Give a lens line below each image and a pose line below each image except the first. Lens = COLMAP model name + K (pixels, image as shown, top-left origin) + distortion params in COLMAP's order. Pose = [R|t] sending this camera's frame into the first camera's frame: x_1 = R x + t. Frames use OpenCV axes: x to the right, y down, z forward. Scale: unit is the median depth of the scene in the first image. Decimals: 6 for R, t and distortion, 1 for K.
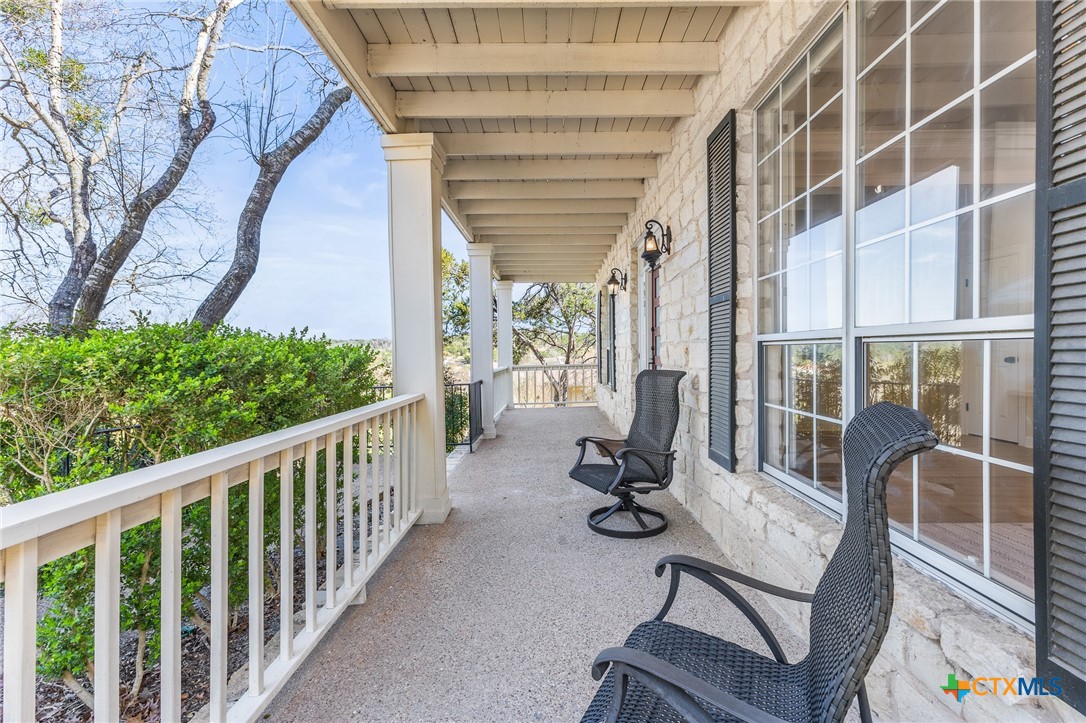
lens RADIAL K [[483.5, 0, 545.2], [0, 483.5, 358.1], [0, 0, 1]] dist [0.006960, -0.000633]
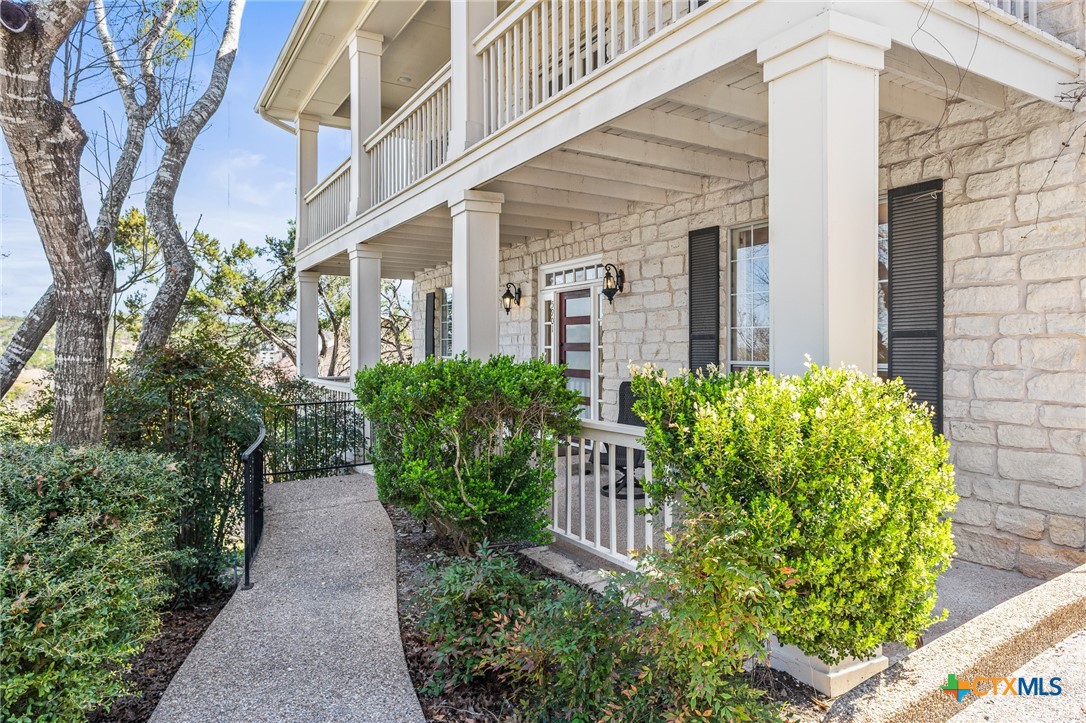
lens RADIAL K [[691.0, 0, 542.4], [0, 691.0, 360.3], [0, 0, 1]] dist [-0.003093, -0.000464]
pose [[0.859134, 0.002890, 0.511743, -0.641447], [-0.001909, 0.999995, -0.002442, -0.019167], [-0.511747, 0.001121, 0.859135, -0.351865]]
